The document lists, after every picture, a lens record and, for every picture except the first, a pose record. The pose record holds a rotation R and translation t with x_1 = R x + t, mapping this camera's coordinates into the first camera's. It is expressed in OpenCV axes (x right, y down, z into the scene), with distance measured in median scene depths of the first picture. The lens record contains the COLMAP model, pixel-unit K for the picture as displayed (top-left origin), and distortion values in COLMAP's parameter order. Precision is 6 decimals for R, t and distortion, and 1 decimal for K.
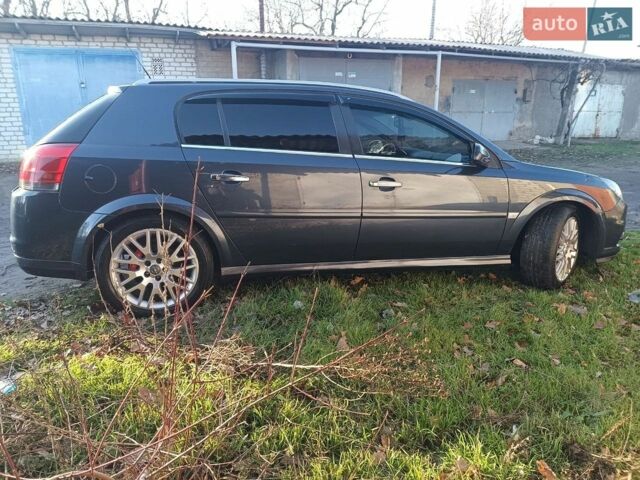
lens RADIAL K [[449.4, 0, 323.2], [0, 449.4, 243.5], [0, 0, 1]] dist [0.059915, -0.074314]
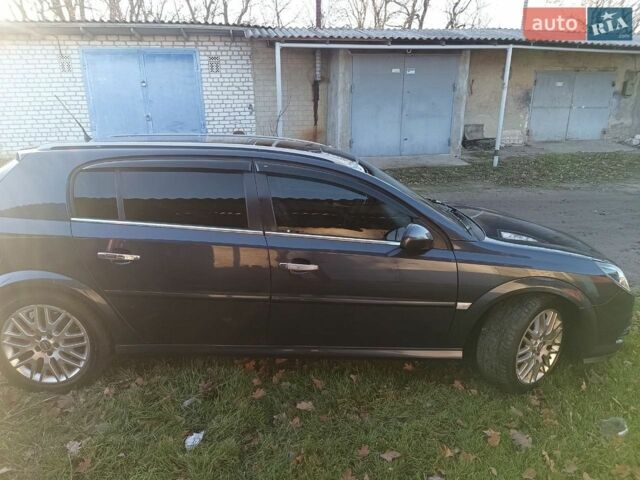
lens RADIAL K [[449.4, 0, 323.2], [0, 449.4, 243.5], [0, 0, 1]] dist [0.059915, -0.074314]
pose [[0.979959, 0.068797, -0.186943, 0.097999], [-0.060381, 0.996905, 0.050351, -0.063147], [0.189828, -0.038054, 0.981080, 0.043764]]
